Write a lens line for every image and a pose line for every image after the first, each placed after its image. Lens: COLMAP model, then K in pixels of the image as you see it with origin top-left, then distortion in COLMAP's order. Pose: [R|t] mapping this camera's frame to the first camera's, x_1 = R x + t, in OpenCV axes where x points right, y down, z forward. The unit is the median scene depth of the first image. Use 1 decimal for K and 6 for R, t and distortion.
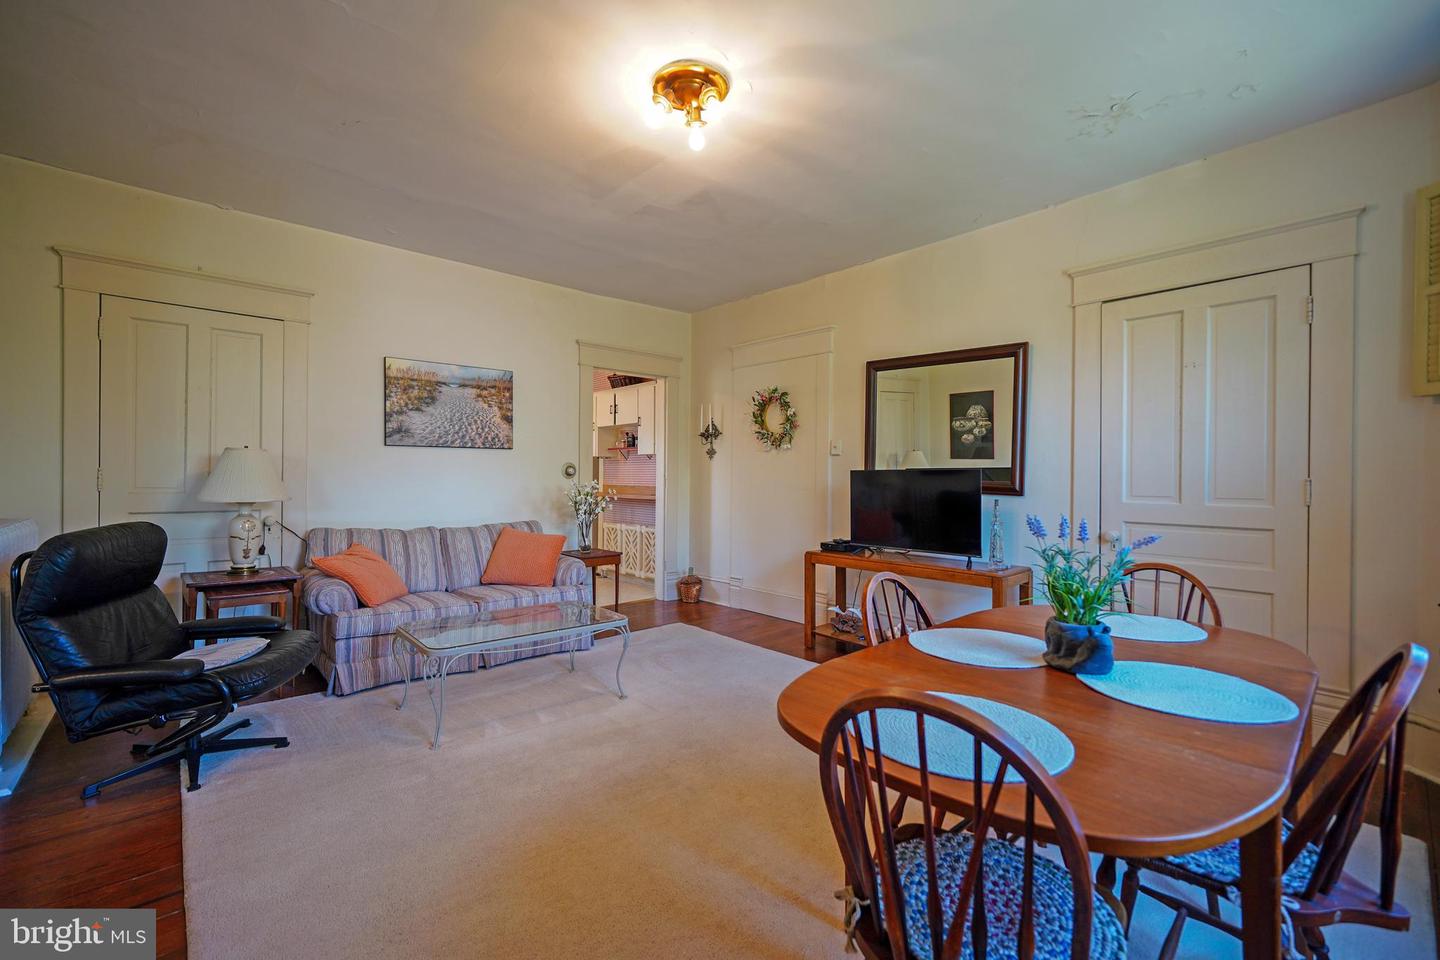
lens RADIAL K [[624.6, 0, 720.0], [0, 624.6, 480.0], [0, 0, 1]] dist [-0.002539, -0.000087]
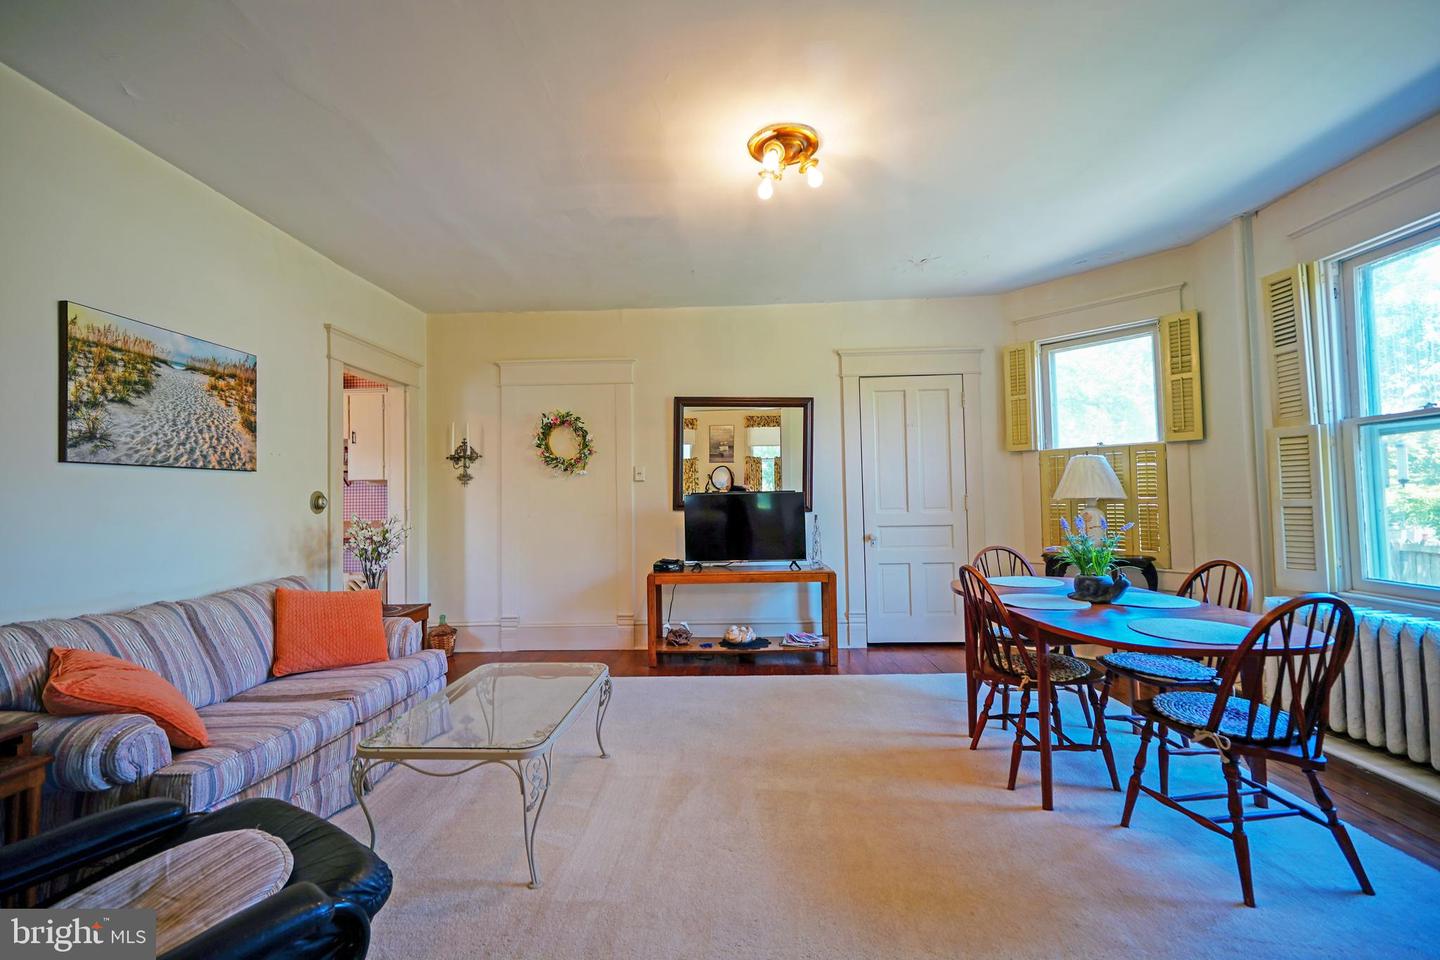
lens RADIAL K [[607.7, 0, 720.0], [0, 607.7, 480.0], [0, 0, 1]] dist [0.000847, 0.000621]
pose [[0.687575, 0.002258, 0.726110, -0.491226], [0.028211, 0.999157, -0.029821, -0.007391], [-0.725565, 0.040988, 0.686932, 0.206004]]
